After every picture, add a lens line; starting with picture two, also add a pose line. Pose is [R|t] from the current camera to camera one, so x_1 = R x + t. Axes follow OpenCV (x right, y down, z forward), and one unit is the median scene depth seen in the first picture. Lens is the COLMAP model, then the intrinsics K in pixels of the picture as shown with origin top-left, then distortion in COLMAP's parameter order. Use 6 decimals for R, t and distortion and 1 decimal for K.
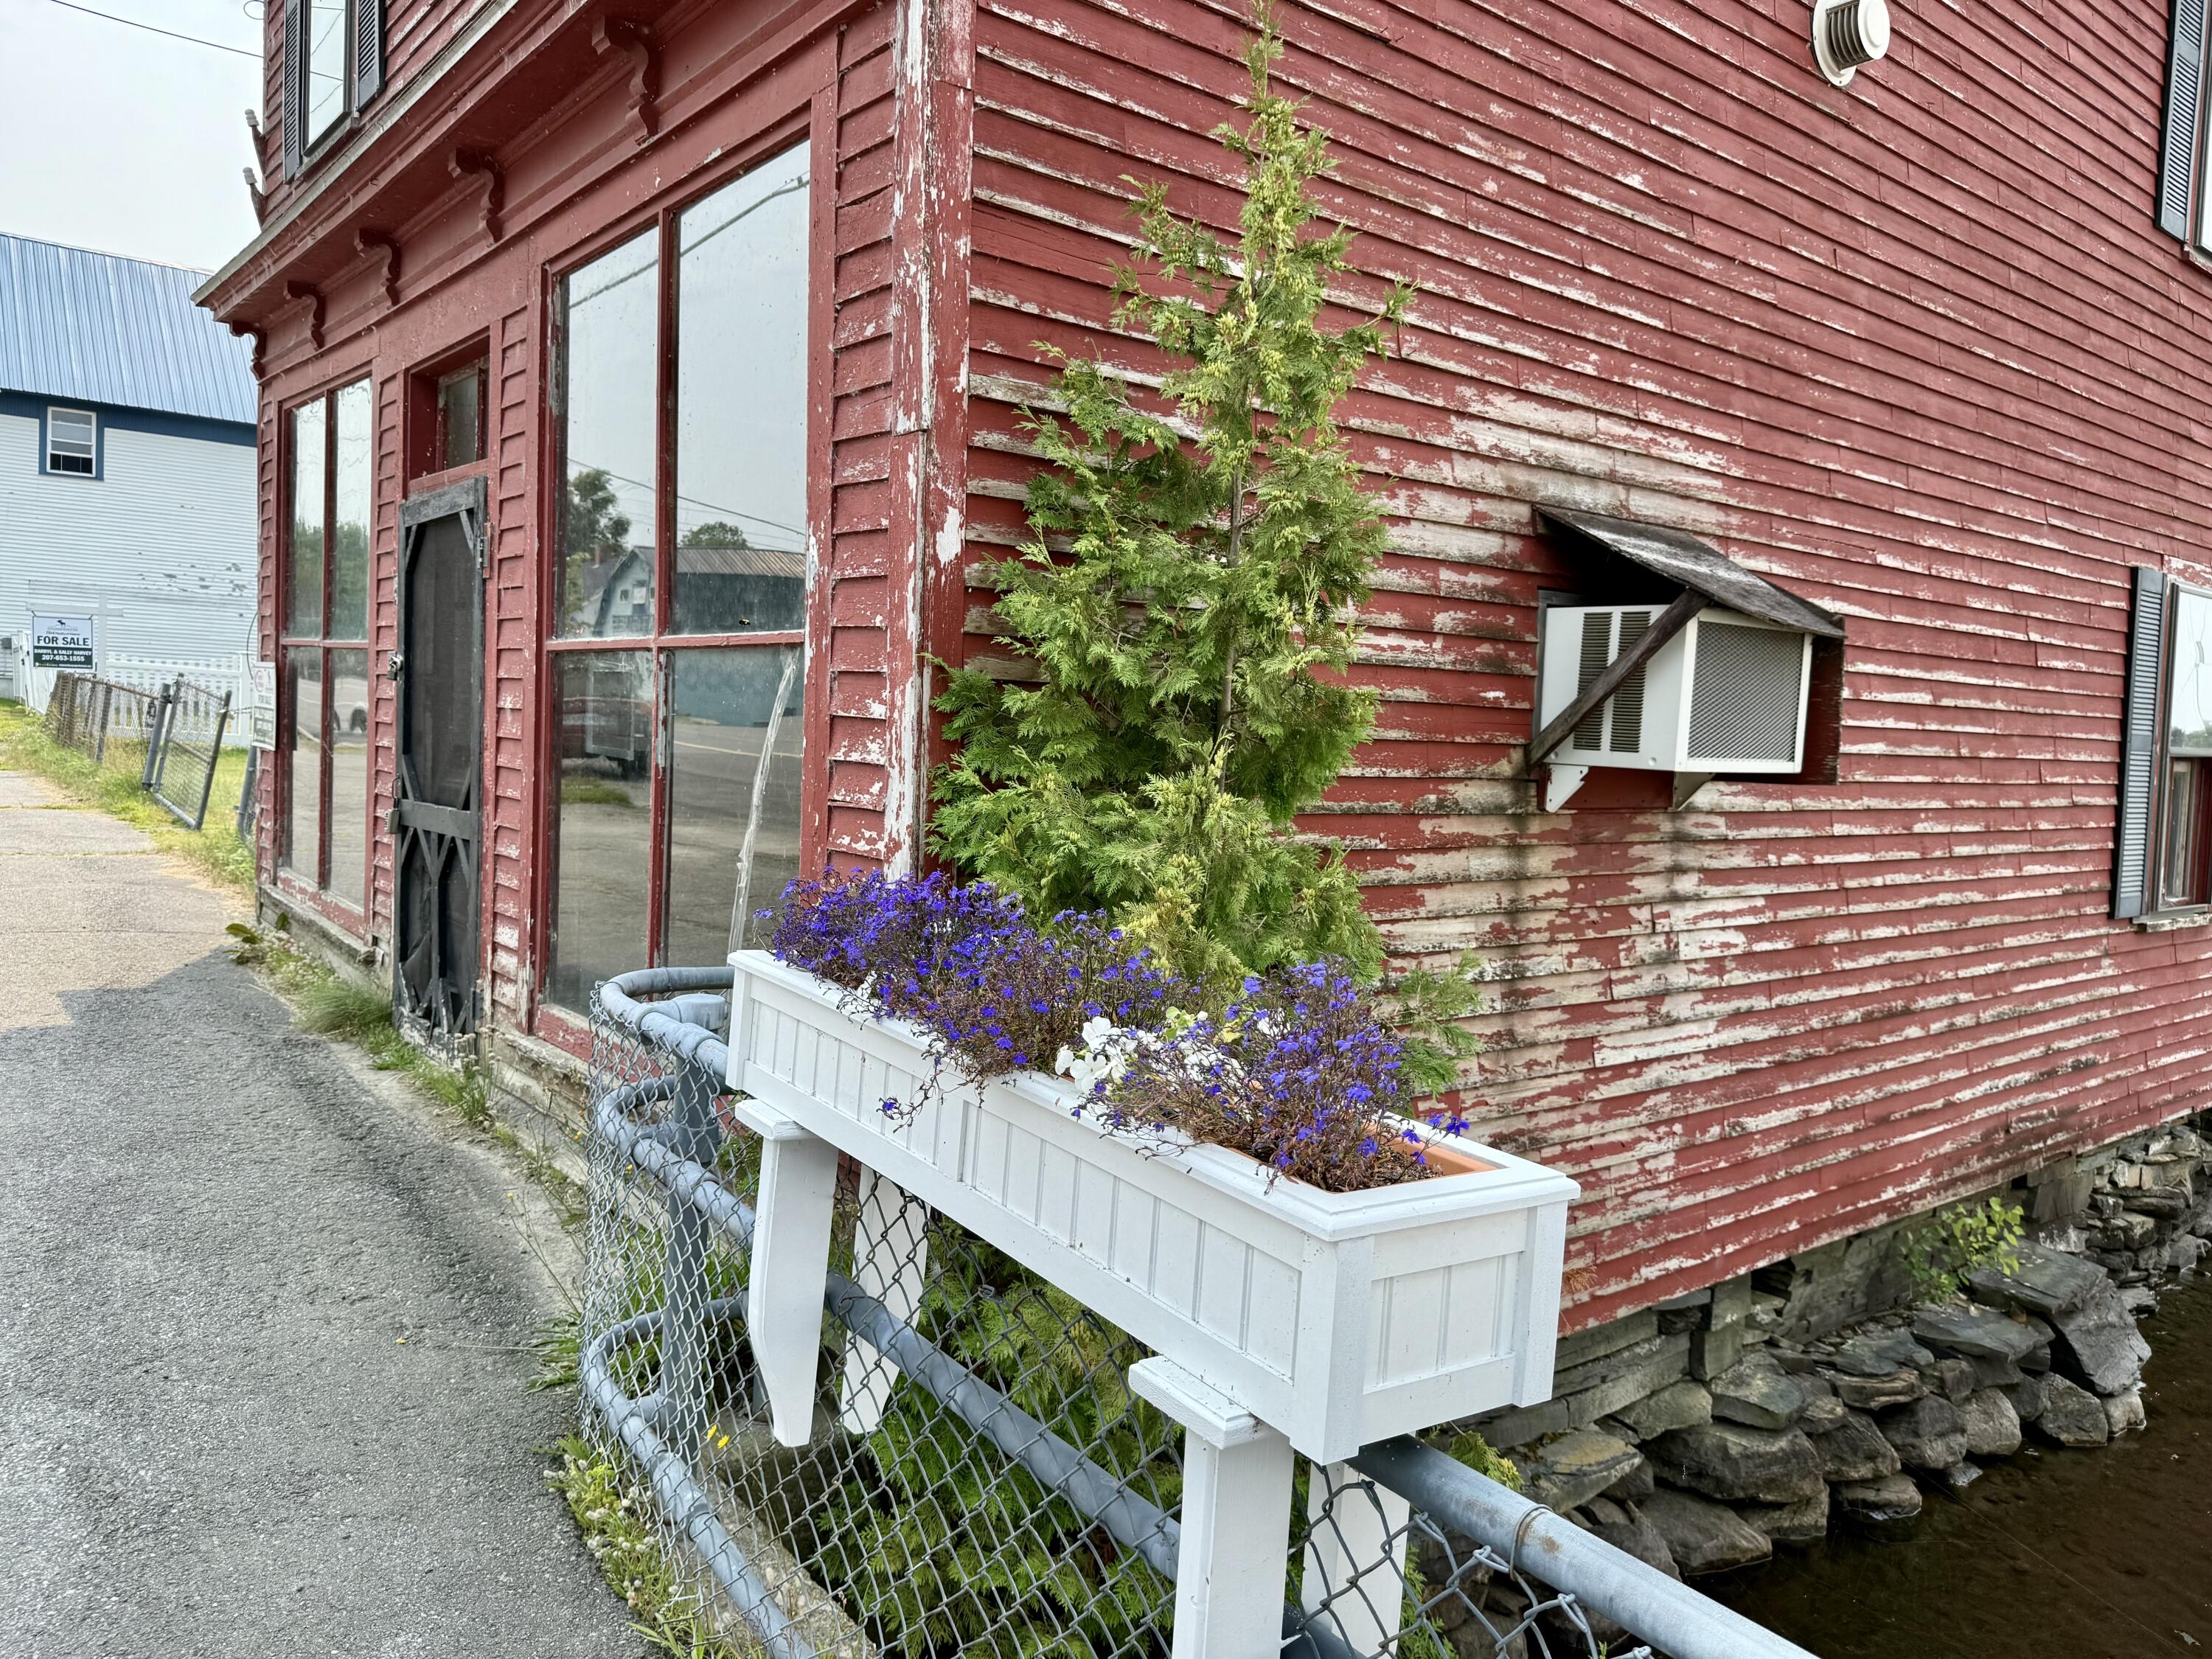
lens RADIAL K [[1513.4, 0, 1113.7], [0, 1513.4, 837.4], [0, 0, 1]] dist [0.018642, -0.027564]
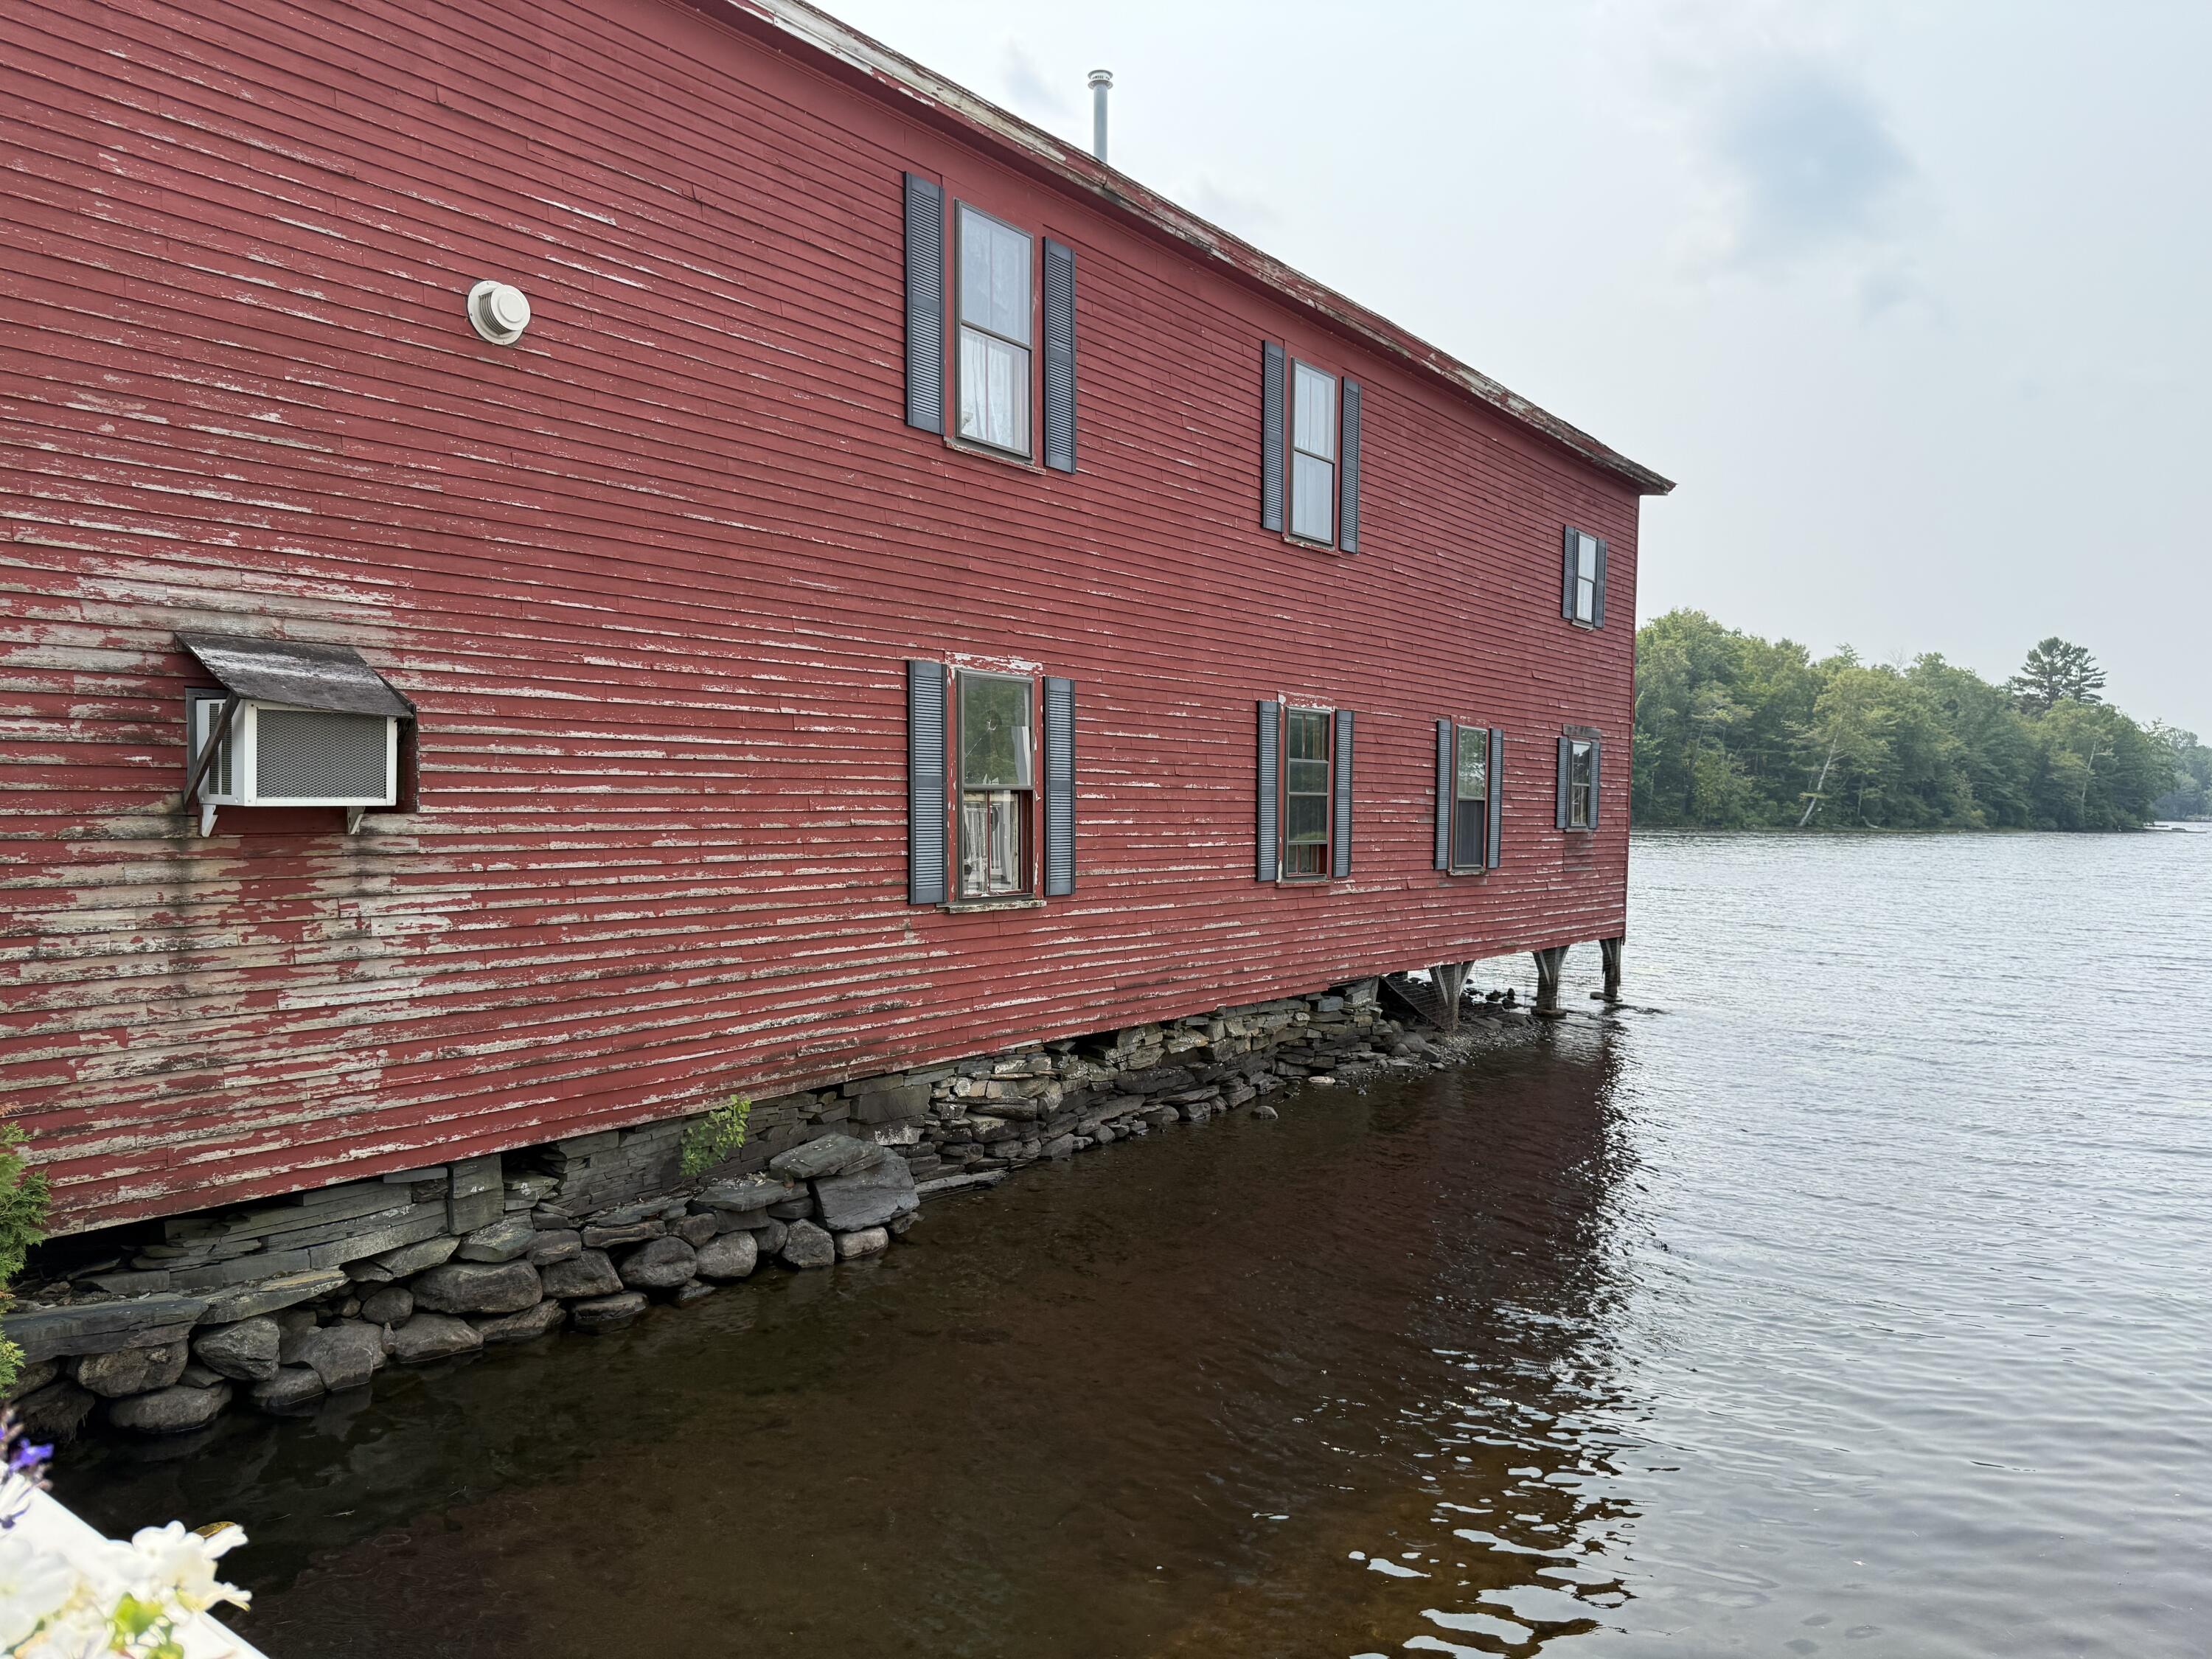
lens RADIAL K [[1513.4, 0, 1197.4], [0, 1513.4, 822.8], [0, 0, 1]] dist [0.018642, -0.027564]
pose [[0.969026, -0.024219, 0.245767, 0.791047], [0.034075, 0.998773, -0.035930, 0.051515], [-0.244596, 0.043191, 0.968663, -0.621730]]
